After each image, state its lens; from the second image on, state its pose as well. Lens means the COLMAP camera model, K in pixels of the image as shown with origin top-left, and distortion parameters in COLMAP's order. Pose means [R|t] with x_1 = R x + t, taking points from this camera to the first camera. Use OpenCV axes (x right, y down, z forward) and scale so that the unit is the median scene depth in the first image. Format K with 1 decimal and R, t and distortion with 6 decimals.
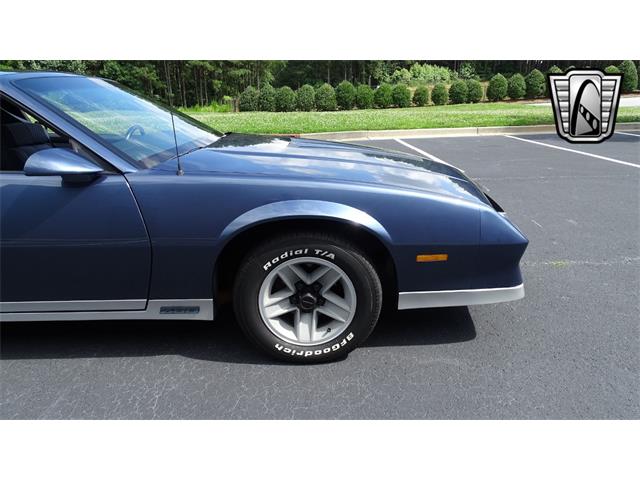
lens RADIAL K [[453.5, 0, 322.1], [0, 453.5, 238.8], [0, 0, 1]] dist [0.000173, 0.000891]
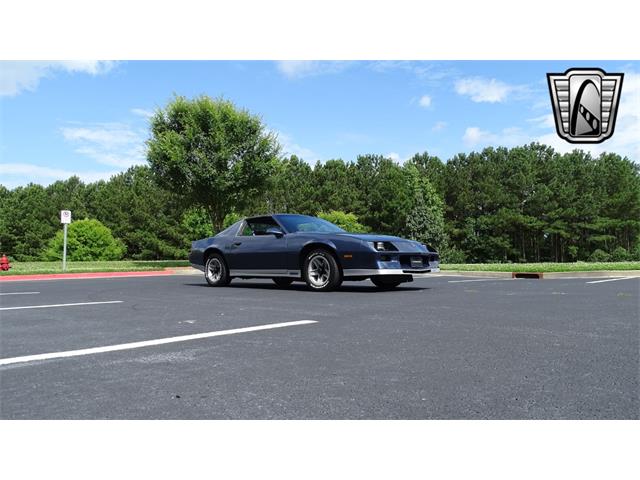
lens RADIAL K [[453.5, 0, 322.1], [0, 453.5, 238.8], [0, 0, 1]] dist [0.000173, 0.000891]
pose [[0.713987, -0.039687, -0.699033, 2.232071], [-0.213919, 0.938287, -0.271766, 0.788597], [0.666679, 0.343574, 0.661435, -1.217745]]
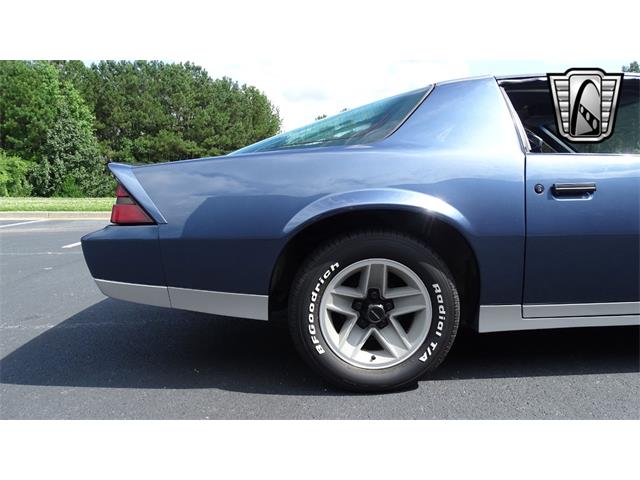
lens RADIAL K [[453.5, 0, 322.1], [0, 453.5, 238.8], [0, 0, 1]] dist [0.000173, 0.000891]
pose [[0.999395, -0.013723, 0.031967, -1.432046], [0.019749, 0.980286, -0.196596, 0.176826], [-0.028639, 0.197108, 0.979963, 0.086431]]
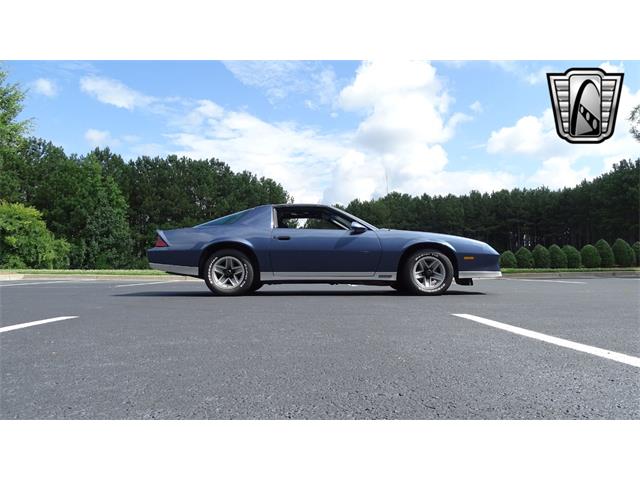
lens RADIAL K [[453.5, 0, 322.1], [0, 453.5, 238.8], [0, 0, 1]] dist [0.000173, 0.000891]
pose [[0.999961, -0.000478, -0.008837, -0.690366], [-0.002884, 0.926447, -0.376414, 1.029627], [0.008367, 0.376425, 0.926409, -1.813302]]
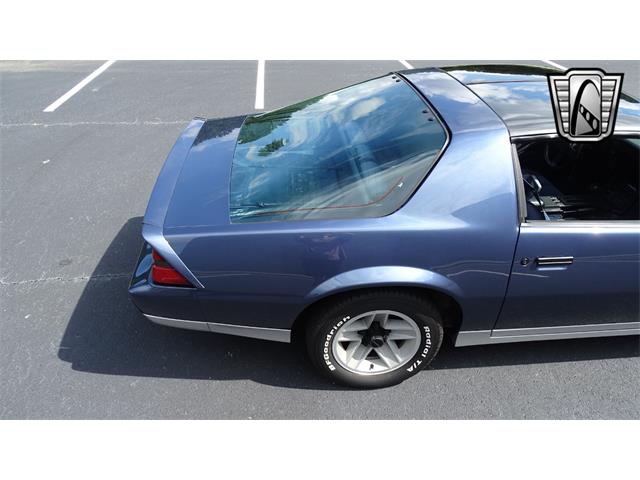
lens RADIAL K [[453.5, 0, 322.1], [0, 453.5, 238.8], [0, 0, 1]] dist [0.000173, 0.000891]
pose [[0.997754, -0.021679, 0.063378, -1.495834], [0.004403, 0.965358, 0.260893, -0.356054], [-0.066839, -0.260028, 0.963285, -0.015545]]
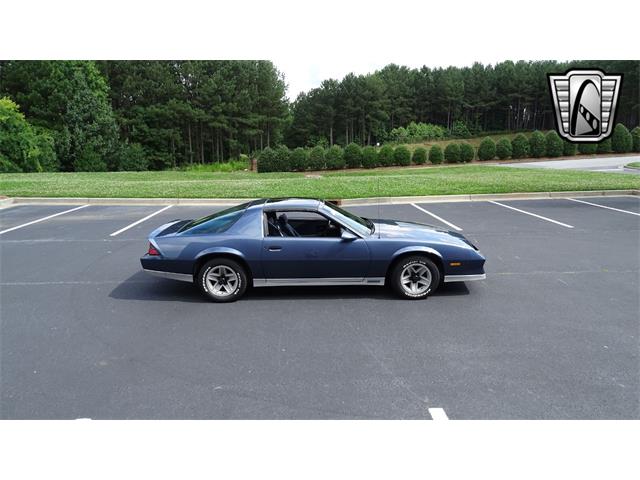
lens RADIAL K [[453.5, 0, 322.1], [0, 453.5, 238.8], [0, 0, 1]] dist [0.000173, 0.000891]
pose [[0.999981, 0.000646, 0.006142, -0.674197], [0.000010, 0.994334, -0.106302, 0.192748], [-0.006176, 0.106300, 0.994315, -2.060319]]
